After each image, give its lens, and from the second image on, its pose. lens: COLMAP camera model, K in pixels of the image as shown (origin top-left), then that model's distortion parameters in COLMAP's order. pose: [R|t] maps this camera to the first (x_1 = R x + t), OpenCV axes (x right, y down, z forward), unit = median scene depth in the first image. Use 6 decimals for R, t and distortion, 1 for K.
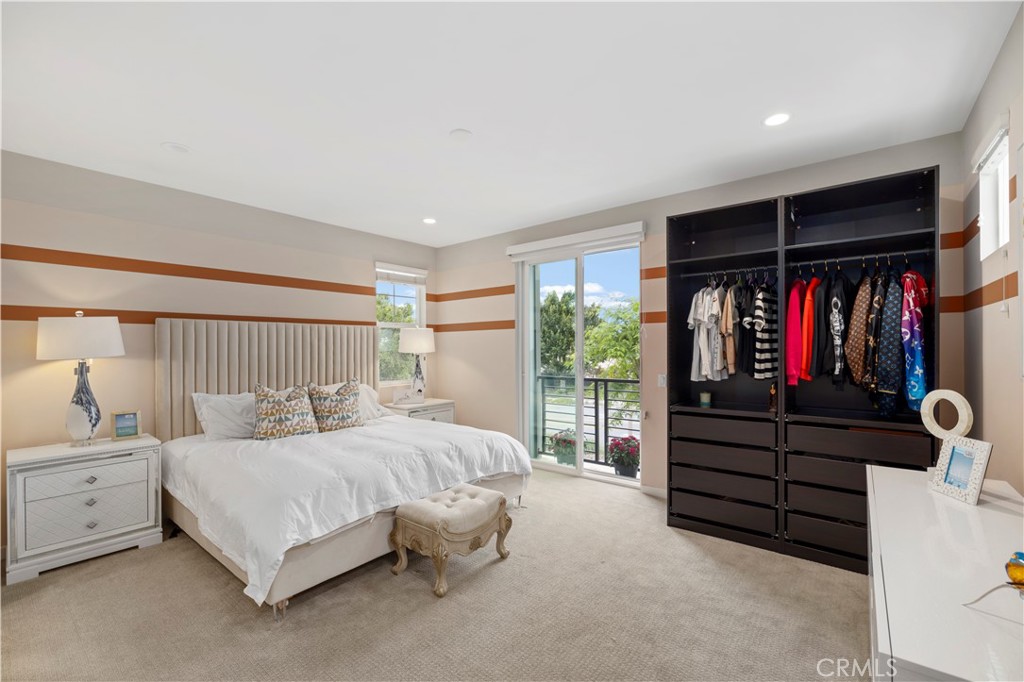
lens RADIAL K [[431.1, 0, 515.7], [0, 431.1, 345.3], [0, 0, 1]] dist [-0.000250, -0.000632]
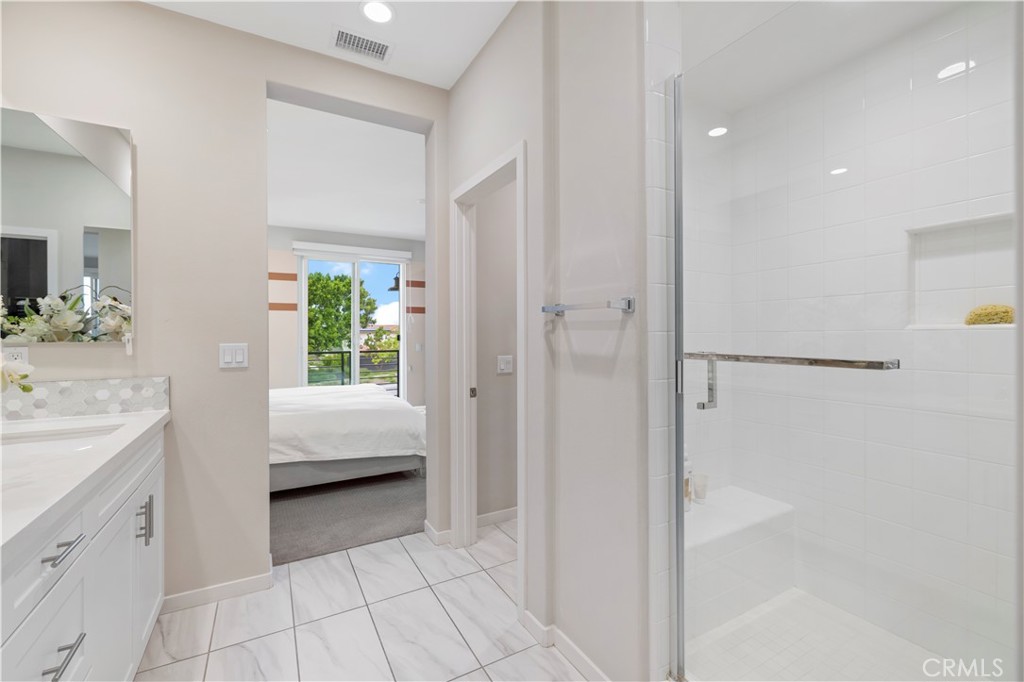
lens RADIAL K [[431.1, 0, 510.3], [0, 431.1, 335.2], [0, 0, 1]] dist [-0.000250, -0.000632]
pose [[0.377059, -0.003547, 0.926183, -0.888175], [-0.001116, 0.999990, 0.004284, 0.023391], [-0.926189, -0.002649, 0.377051, -0.000481]]
